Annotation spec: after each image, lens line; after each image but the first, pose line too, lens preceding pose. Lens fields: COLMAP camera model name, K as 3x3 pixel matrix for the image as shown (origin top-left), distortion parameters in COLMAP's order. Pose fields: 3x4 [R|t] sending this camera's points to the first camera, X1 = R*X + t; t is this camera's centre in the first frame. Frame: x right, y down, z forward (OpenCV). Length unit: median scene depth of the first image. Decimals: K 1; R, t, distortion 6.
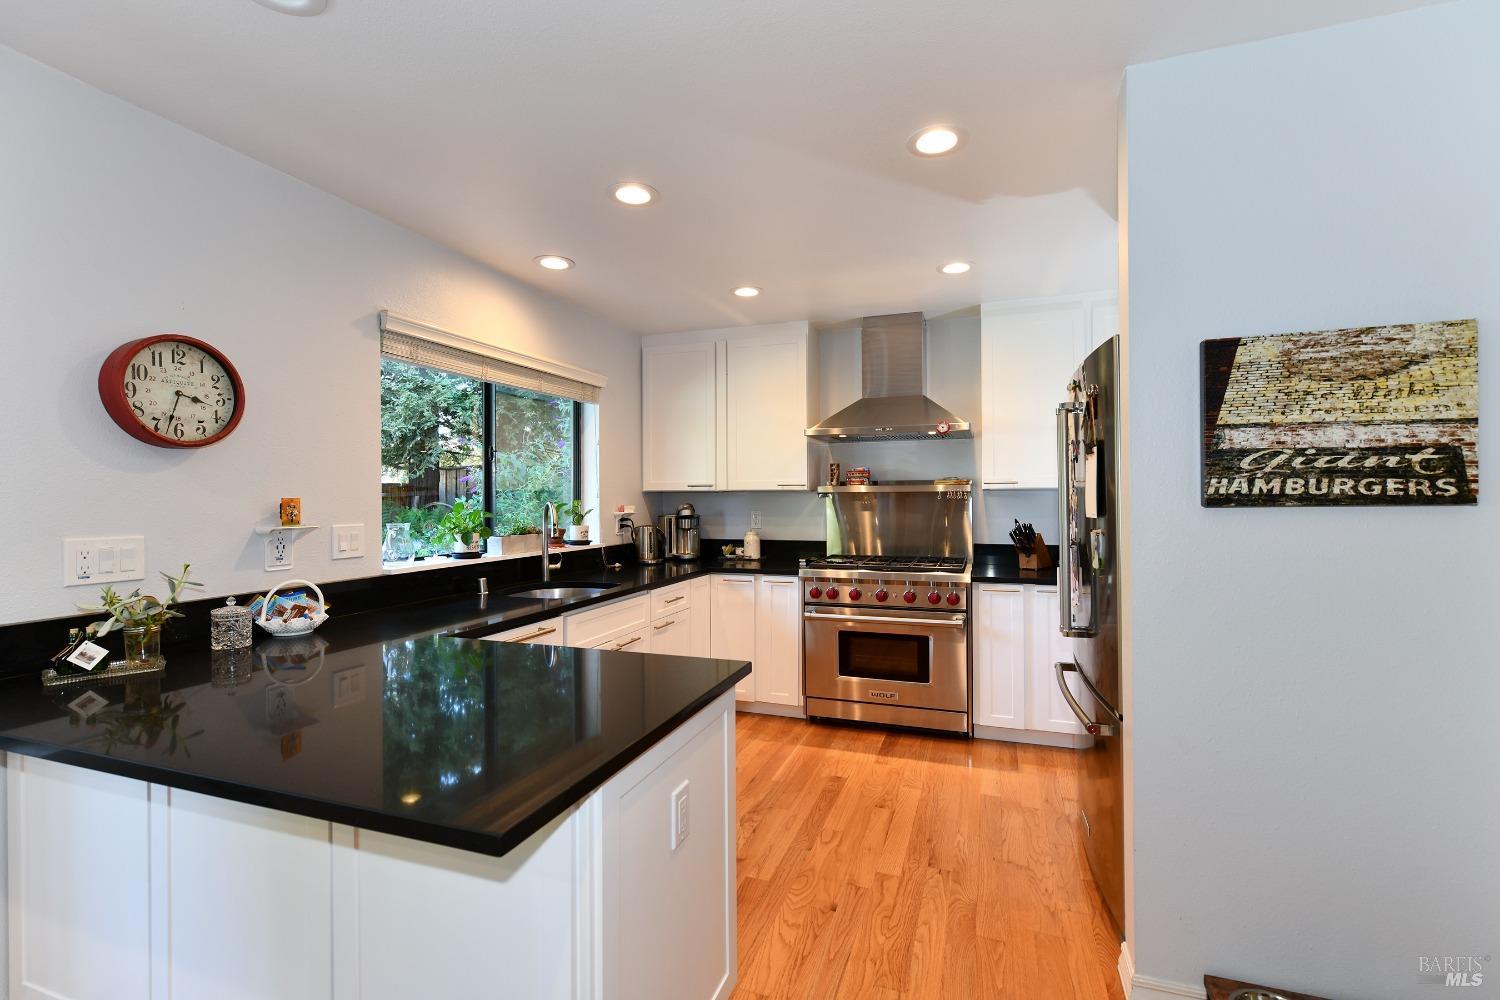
lens RADIAL K [[667.4, 0, 763.2], [0, 667.4, 500.3], [0, 0, 1]] dist [-0.004624, -0.001459]
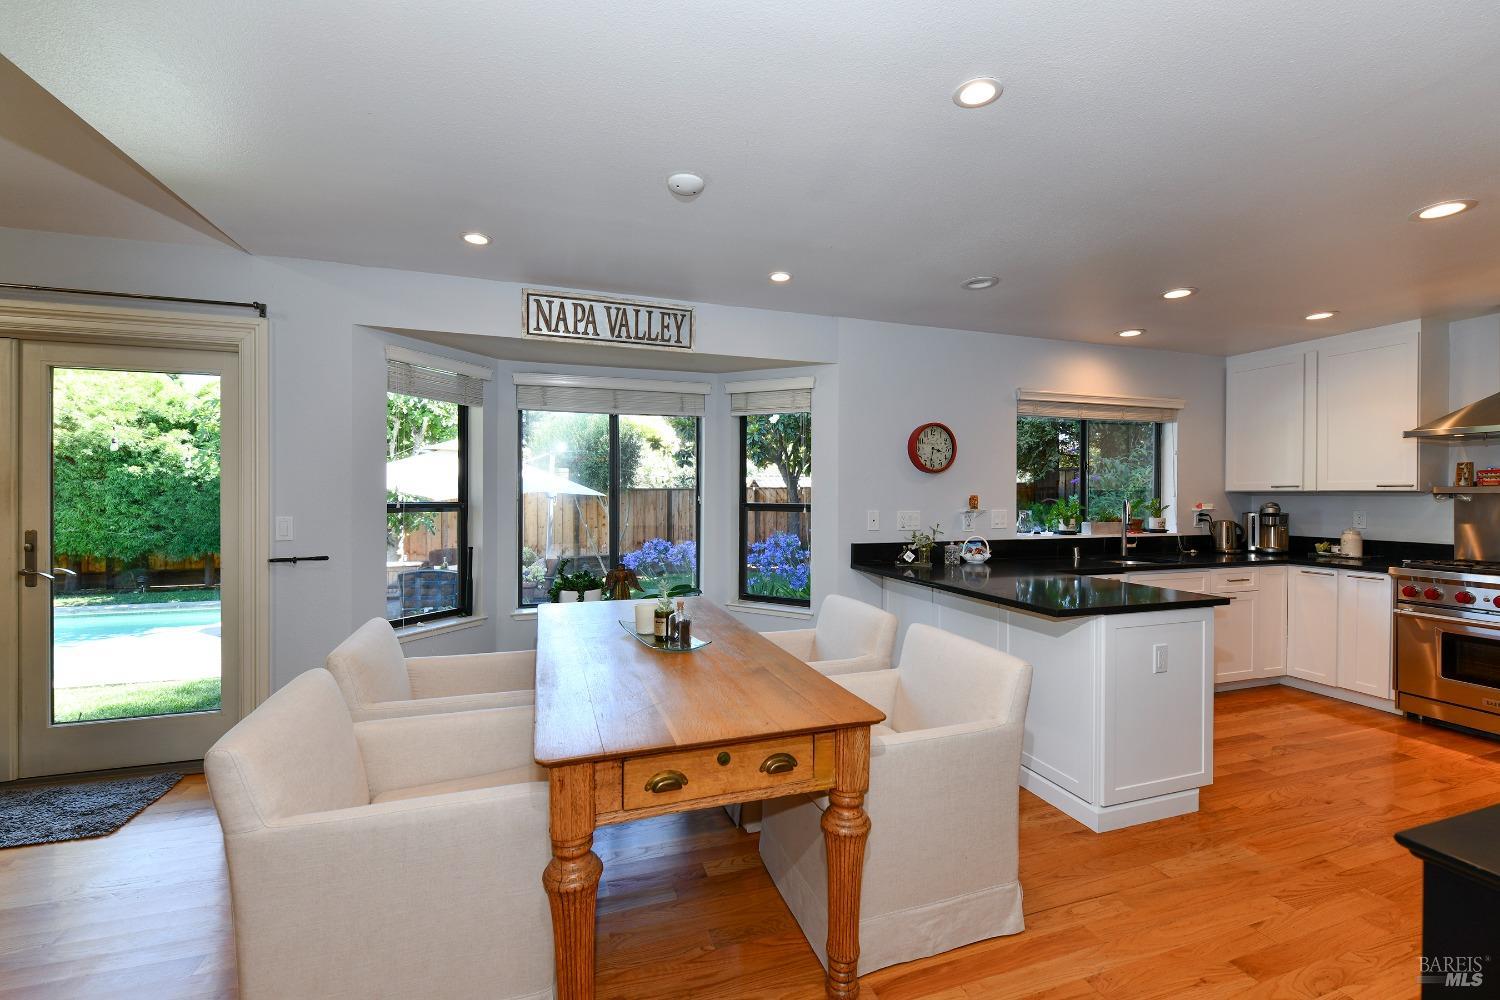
lens RADIAL K [[633.0, 0, 758.2], [0, 633.0, 496.5], [0, 0, 1]] dist [-0.008598, 0.001445]
pose [[0.621293, 0.009652, -0.783519, 0.243143], [-0.010512, 0.999937, 0.003982, -0.000525], [0.783508, 0.005762, 0.621356, -0.447448]]
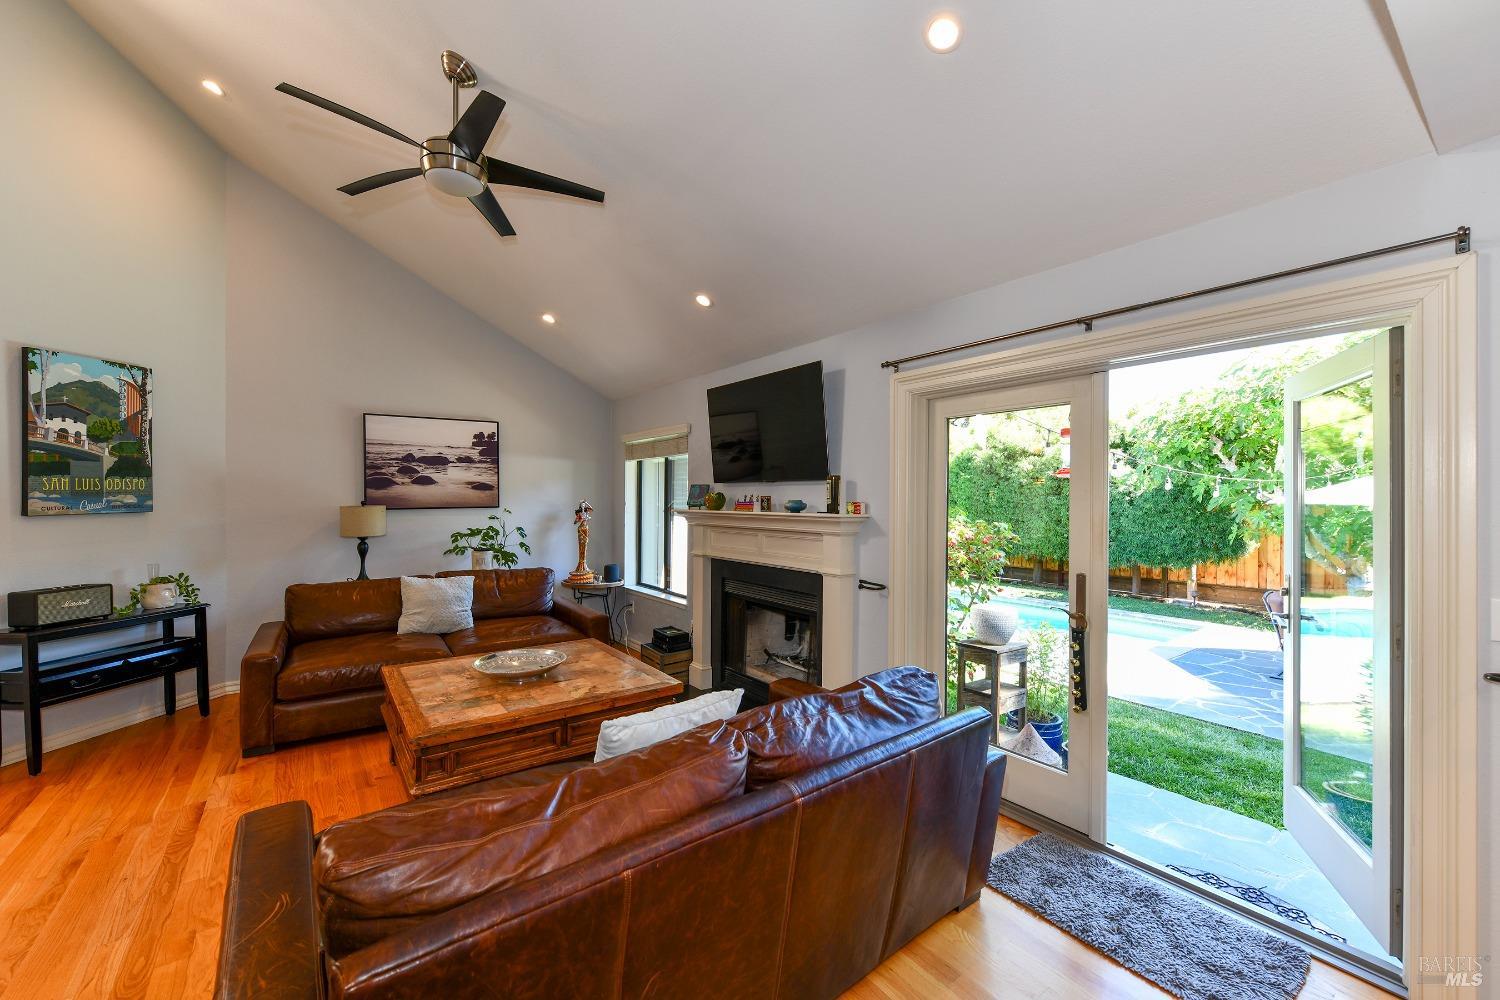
lens RADIAL K [[609.0, 0, 741.5], [0, 609.0, 503.2], [0, 0, 1]] dist [-0.000211, 0.000534]
pose [[-0.548270, 0.009662, -0.836246, -0.121690], [-0.009261, 0.999802, 0.017623, -0.037706], [0.836250, 0.017407, -0.548072, -0.655417]]
